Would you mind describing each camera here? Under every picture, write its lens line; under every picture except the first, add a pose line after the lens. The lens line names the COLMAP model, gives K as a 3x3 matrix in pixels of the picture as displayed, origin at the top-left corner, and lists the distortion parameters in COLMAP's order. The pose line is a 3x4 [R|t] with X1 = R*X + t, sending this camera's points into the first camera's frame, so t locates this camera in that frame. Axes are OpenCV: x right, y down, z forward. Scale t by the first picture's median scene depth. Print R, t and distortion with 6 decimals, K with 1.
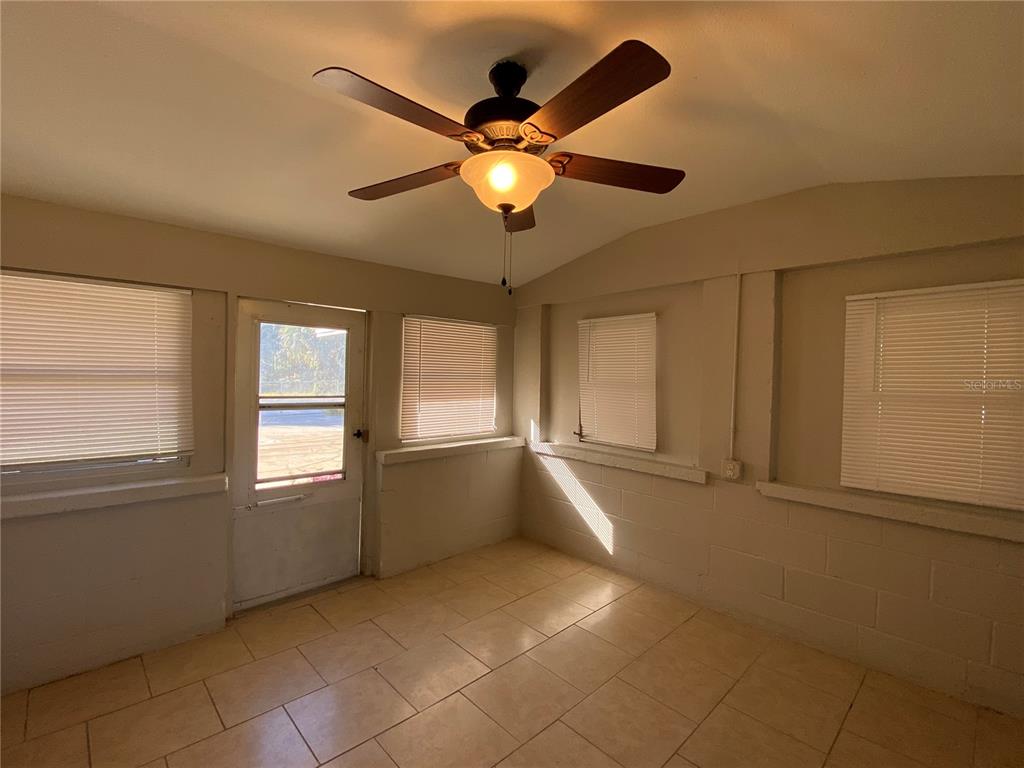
lens RADIAL K [[470.9, 0, 512.0], [0, 470.9, 384.0], [0, 0, 1]] dist [0.001222, -0.000455]
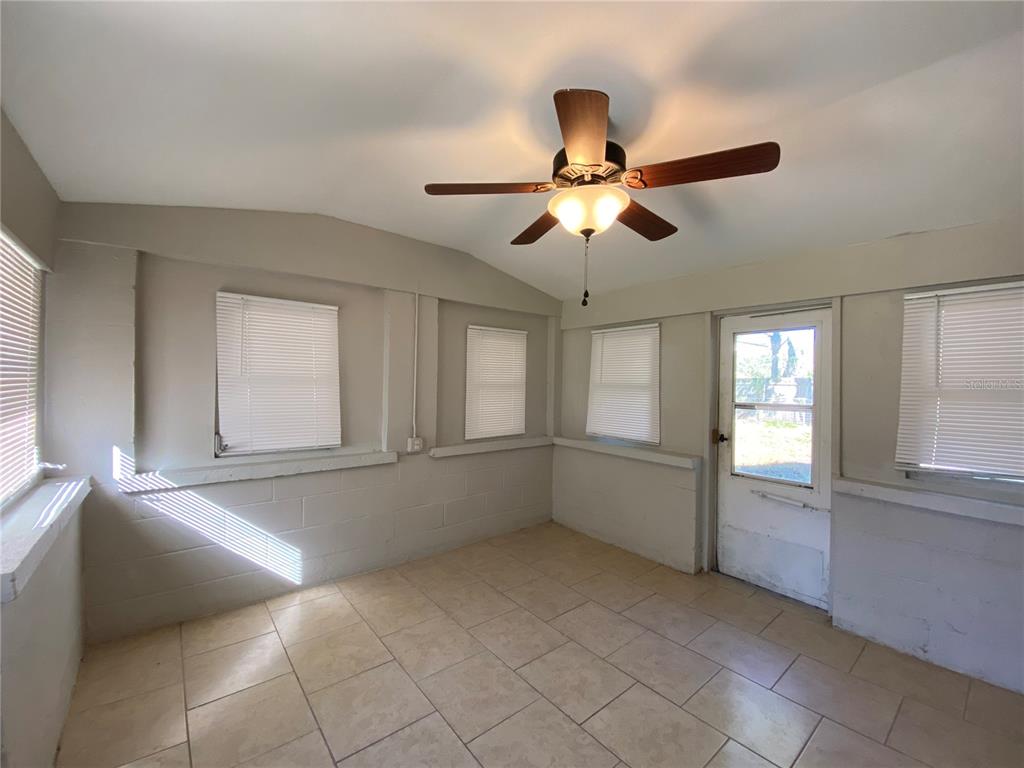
lens RADIAL K [[419.4, 0, 508.9], [0, 419.4, 378.3], [0, 0, 1]] dist [0.000099, -0.000062]
pose [[0.079902, -0.010925, 0.996743, -0.647590], [0.011343, 0.999885, 0.010050, -0.007715], [-0.996738, 0.010503, 0.080017, 0.654037]]
